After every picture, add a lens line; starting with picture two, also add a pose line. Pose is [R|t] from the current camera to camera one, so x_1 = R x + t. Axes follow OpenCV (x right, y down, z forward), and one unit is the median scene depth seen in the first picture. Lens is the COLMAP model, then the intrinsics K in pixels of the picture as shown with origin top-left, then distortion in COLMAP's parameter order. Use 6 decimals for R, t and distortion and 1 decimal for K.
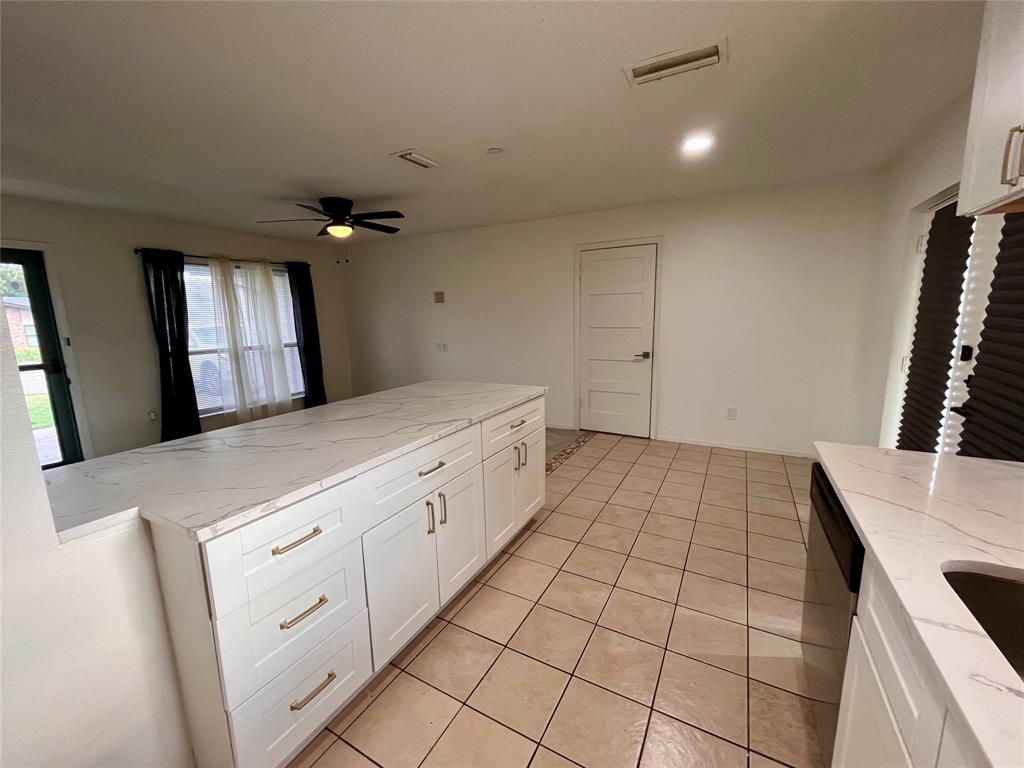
lens RADIAL K [[417.2, 0, 512.5], [0, 417.2, 385.8], [0, 0, 1]] dist [-0.002203, -0.000274]
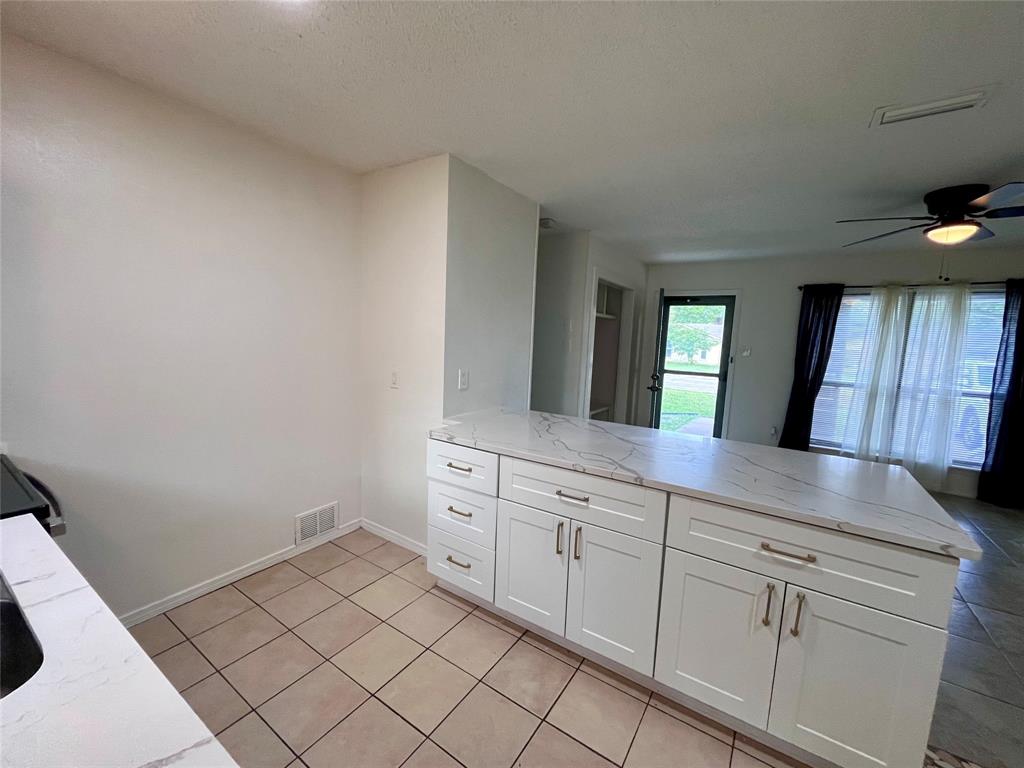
lens RADIAL K [[419.1, 0, 512.8], [0, 419.1, 385.9], [0, 0, 1]] dist [-0.001203, 0.000087]
pose [[-0.083791, 0.139028, -0.986737, 0.359383], [-0.208987, 0.965746, 0.153817, -0.085176], [0.974322, 0.219104, -0.051865, 0.388830]]
